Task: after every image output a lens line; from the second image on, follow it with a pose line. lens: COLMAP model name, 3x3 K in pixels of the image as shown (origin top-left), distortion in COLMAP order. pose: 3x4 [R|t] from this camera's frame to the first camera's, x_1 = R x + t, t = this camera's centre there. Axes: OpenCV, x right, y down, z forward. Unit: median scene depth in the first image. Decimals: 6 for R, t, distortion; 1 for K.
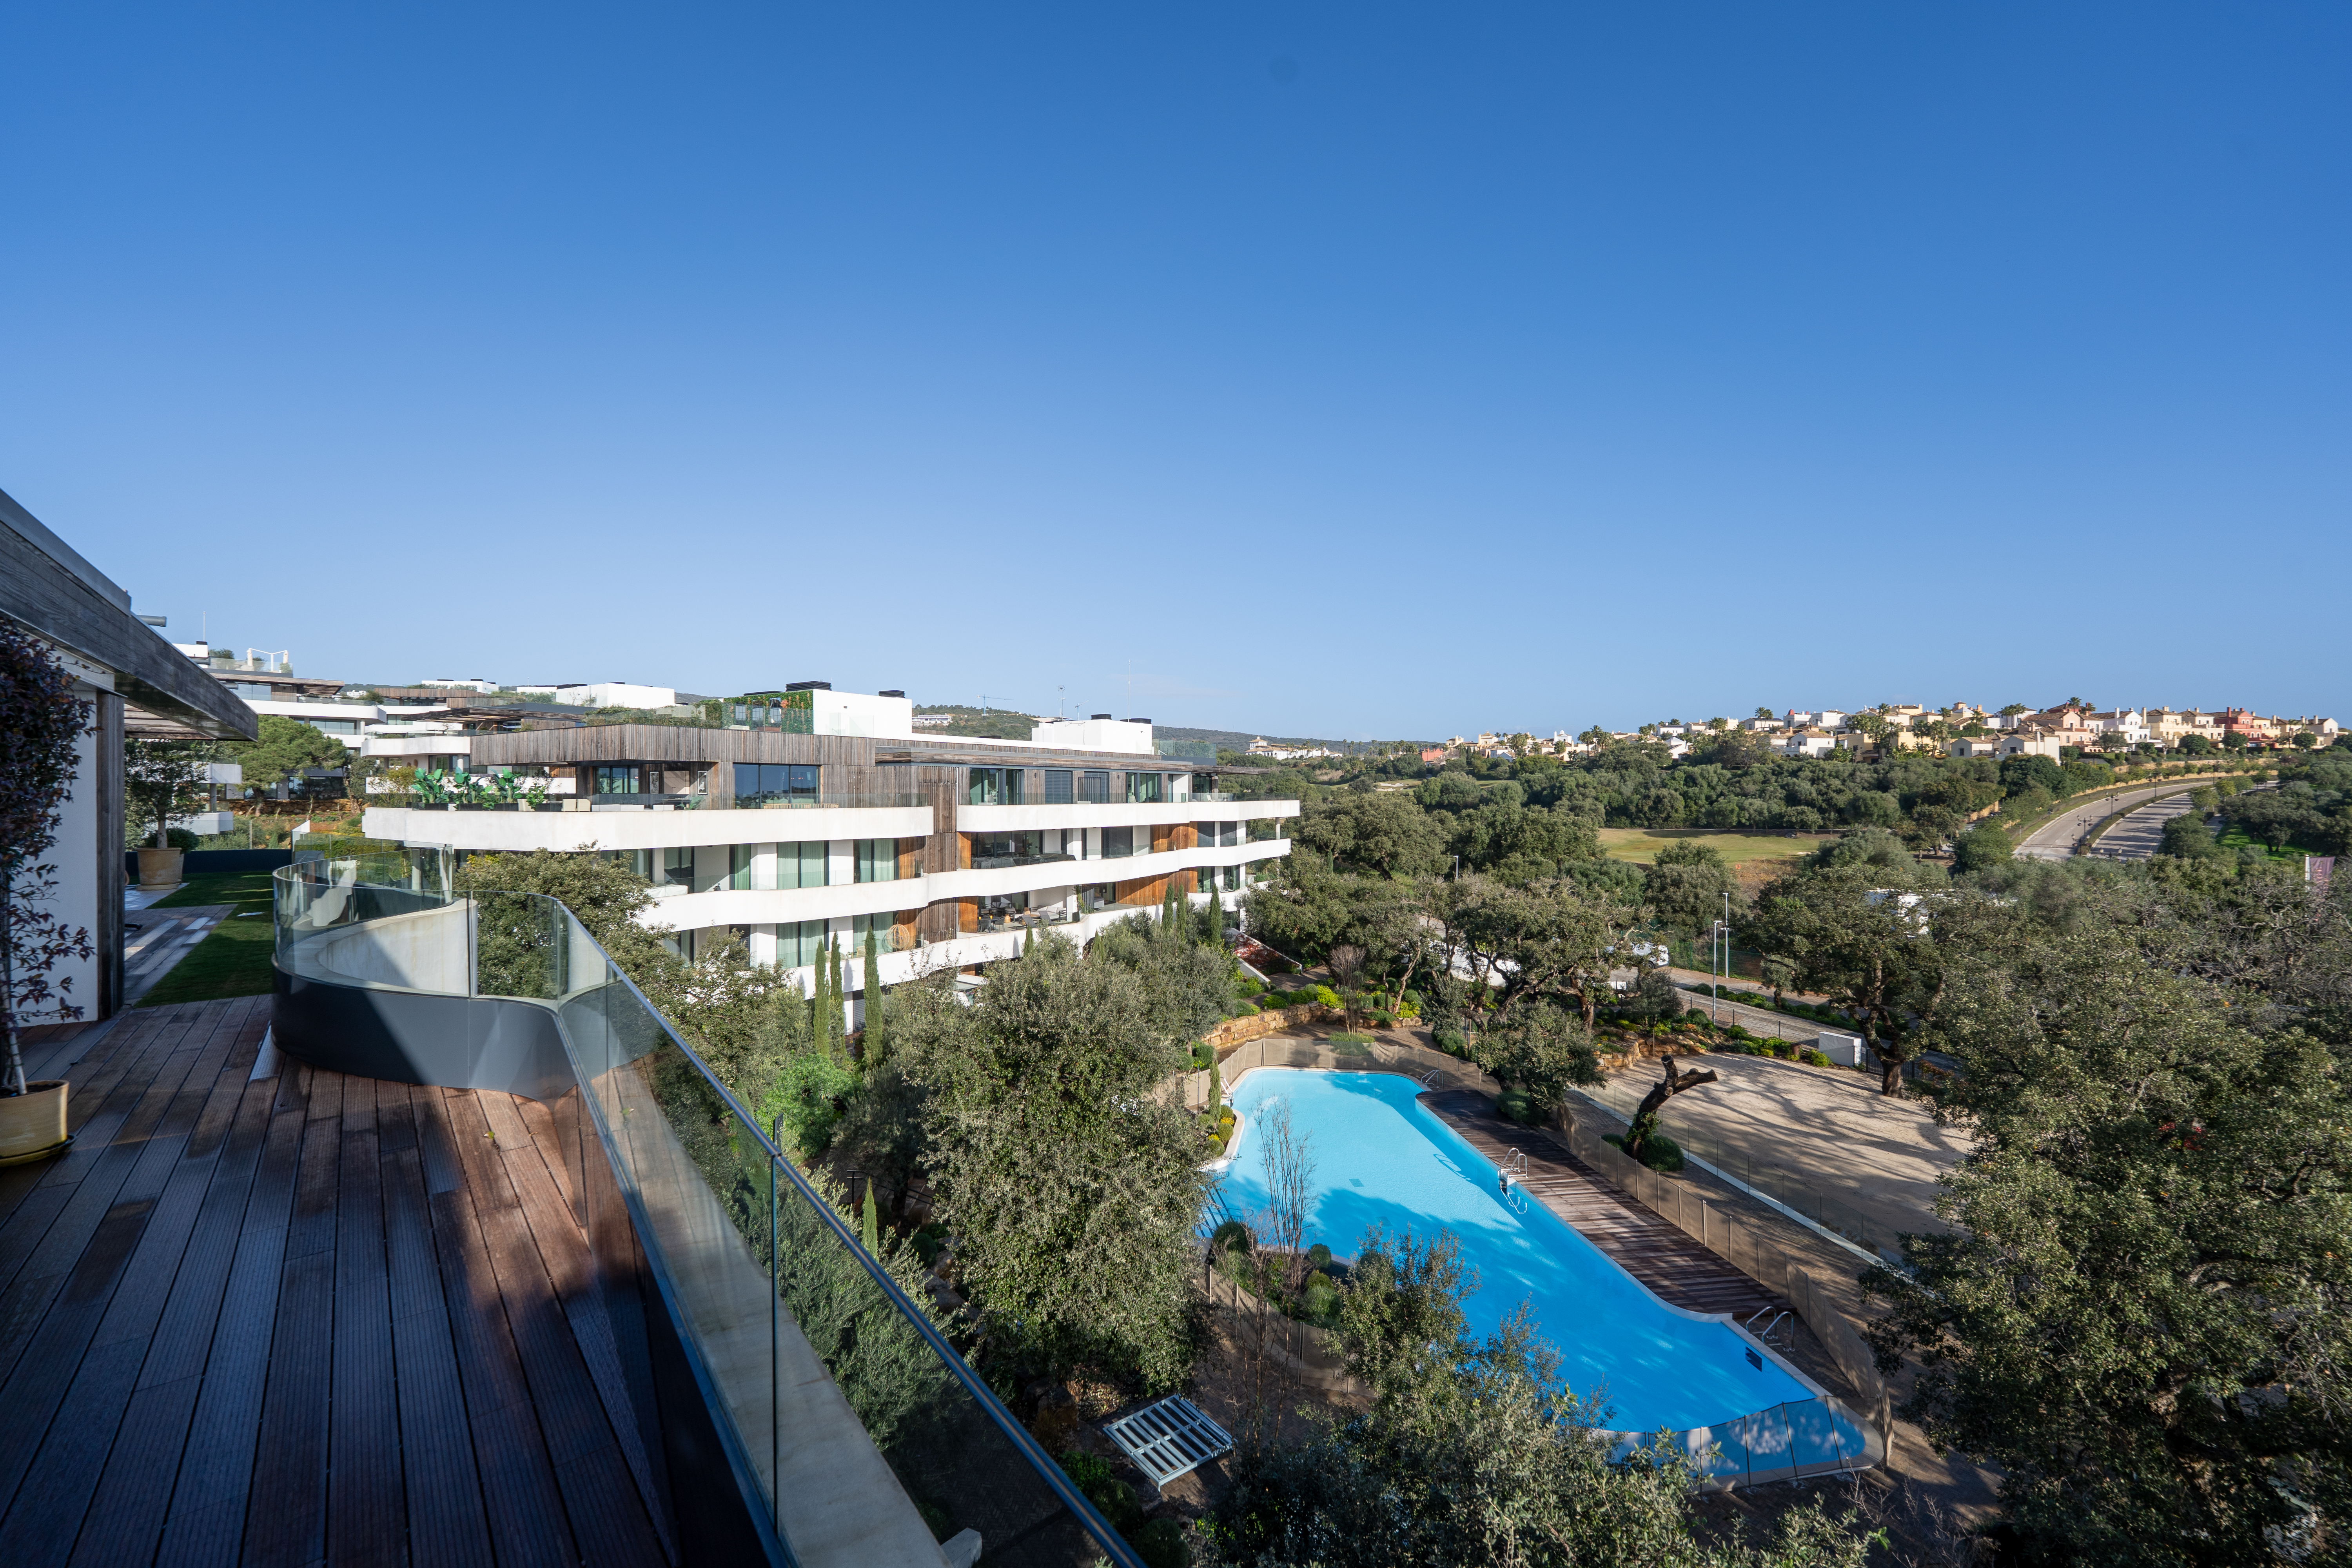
lens RADIAL K [[960.6, 0, 1171.1], [0, 960.6, 794.3], [0, 0, 1]] dist [0.002095, -0.006111]
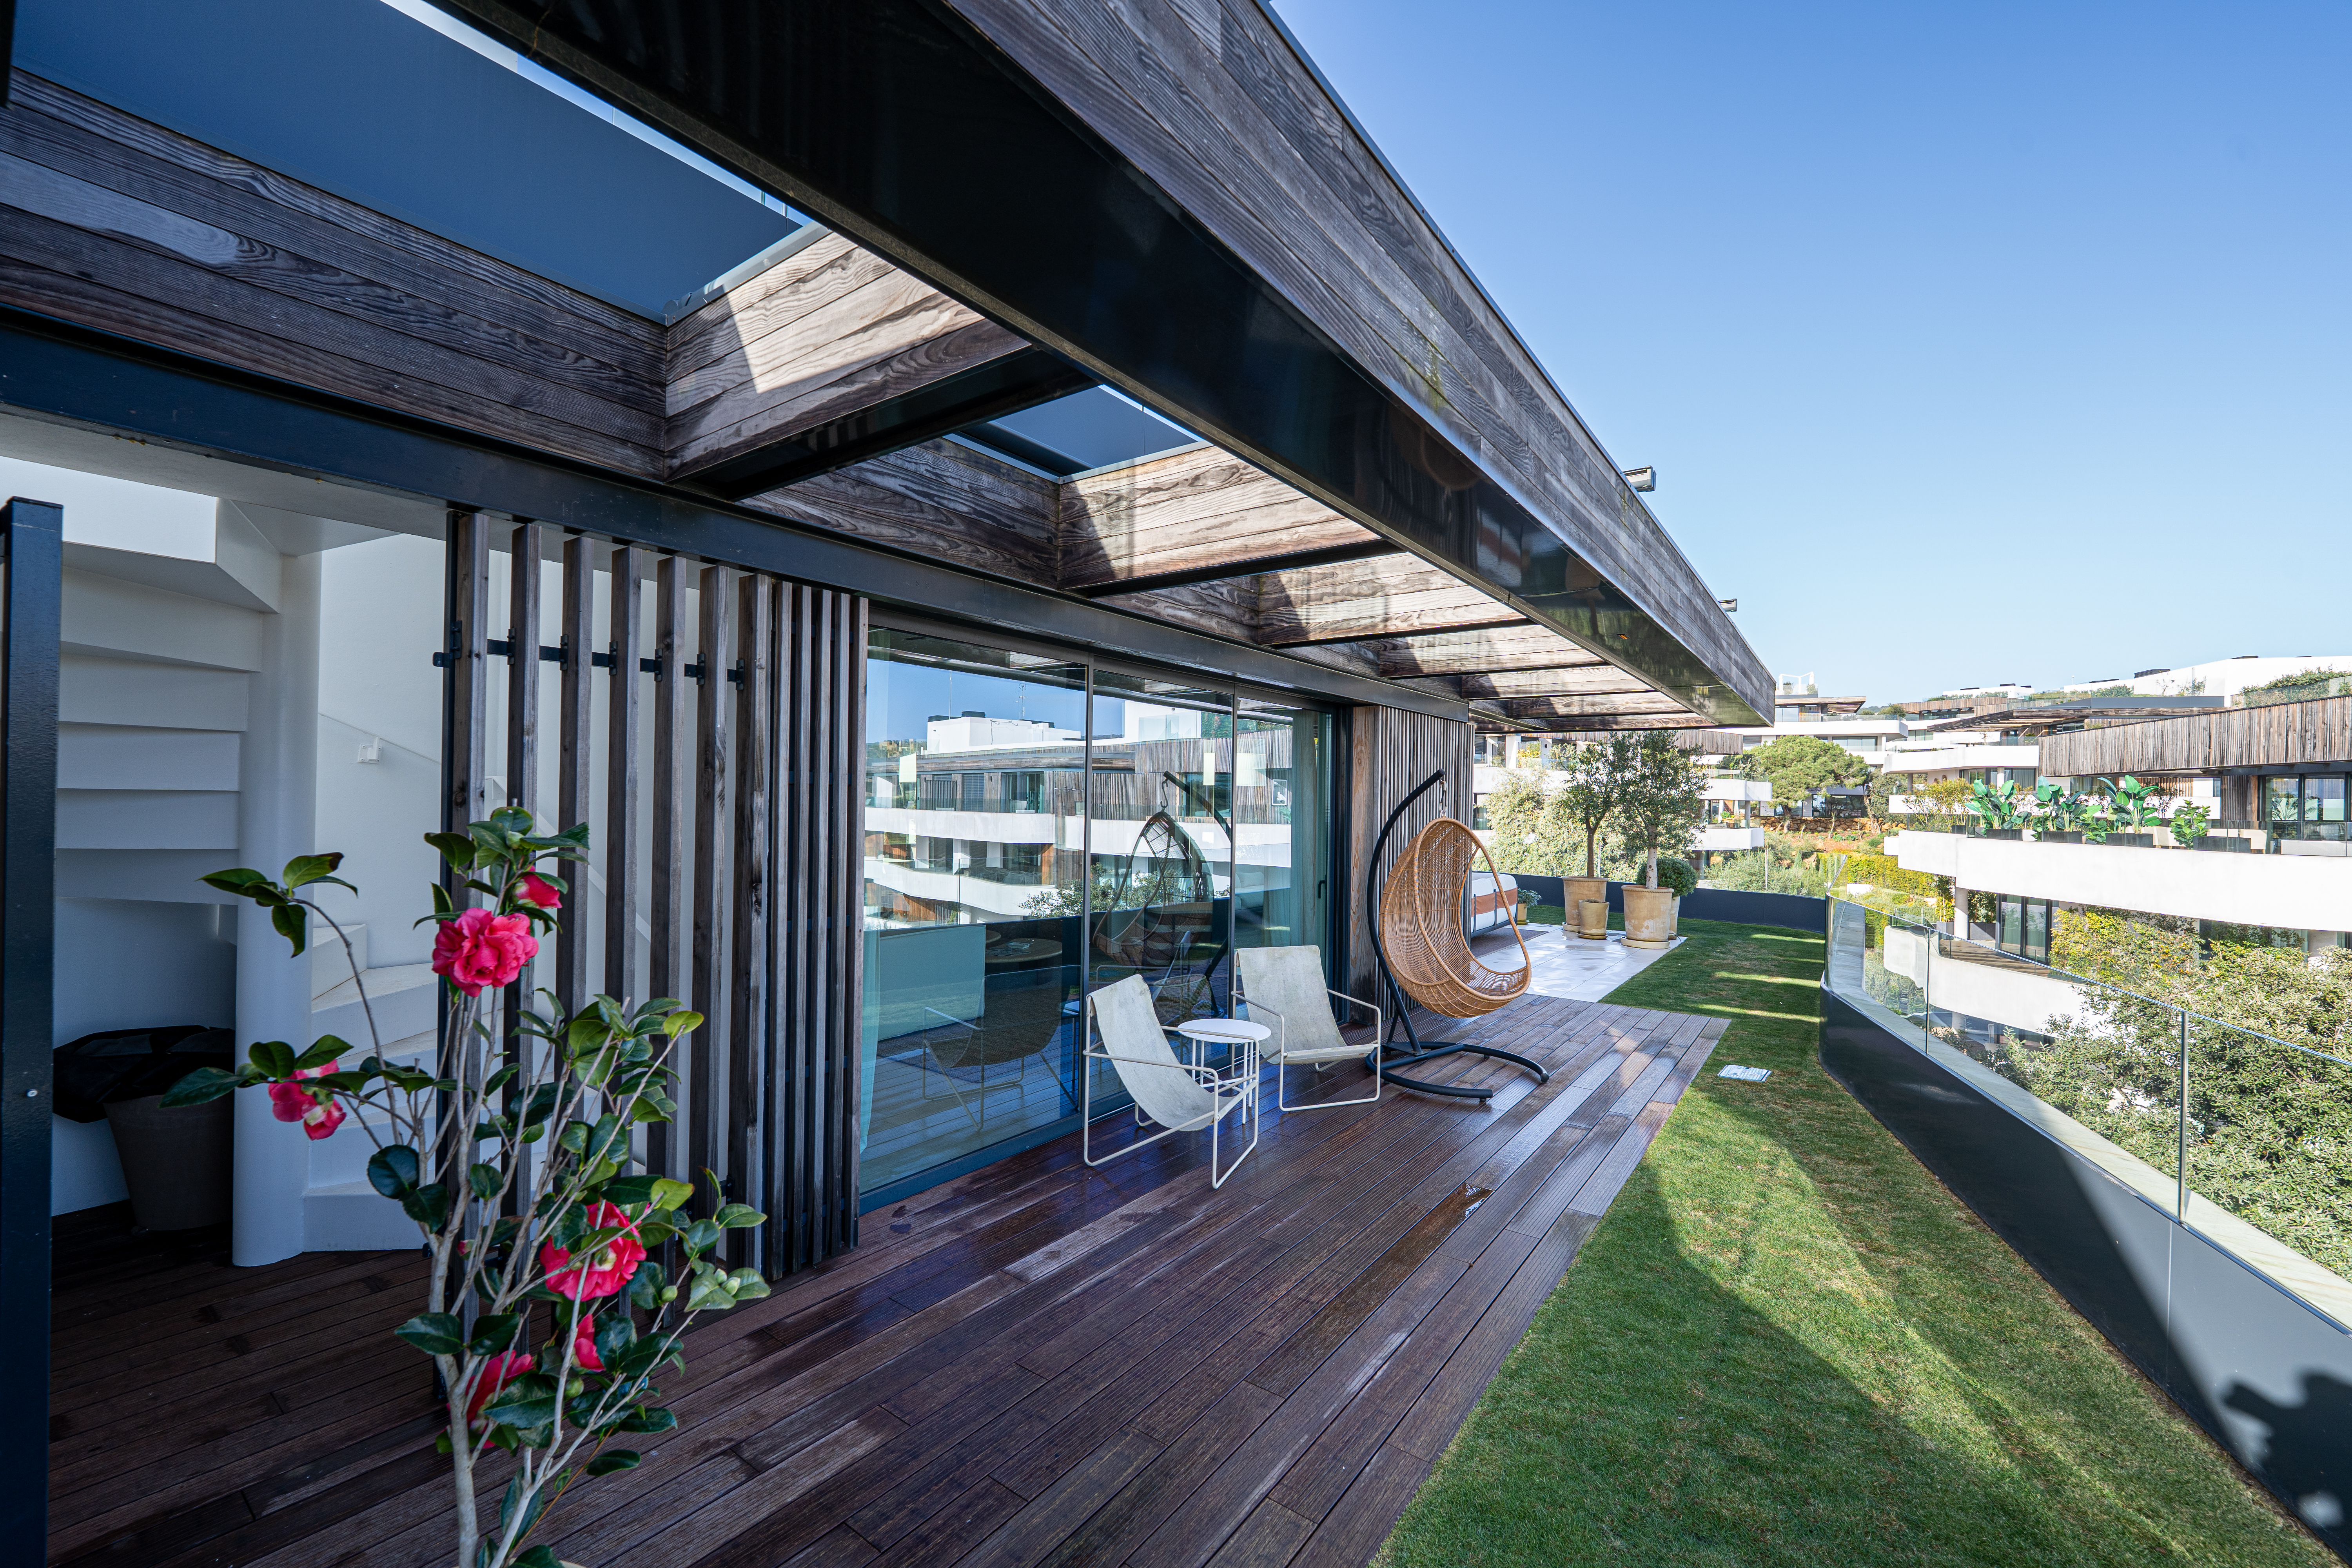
lens RADIAL K [[957.5, 0, 1163.0], [0, 957.5, 791.6], [0, 0, 1]] dist [-0.000540, 0.000088]
pose [[0.228580, -0.004215, -0.973516, -0.093610], [-0.018612, 0.999789, -0.008699, -0.000217], [0.973347, 0.020108, 0.228454, 0.100681]]
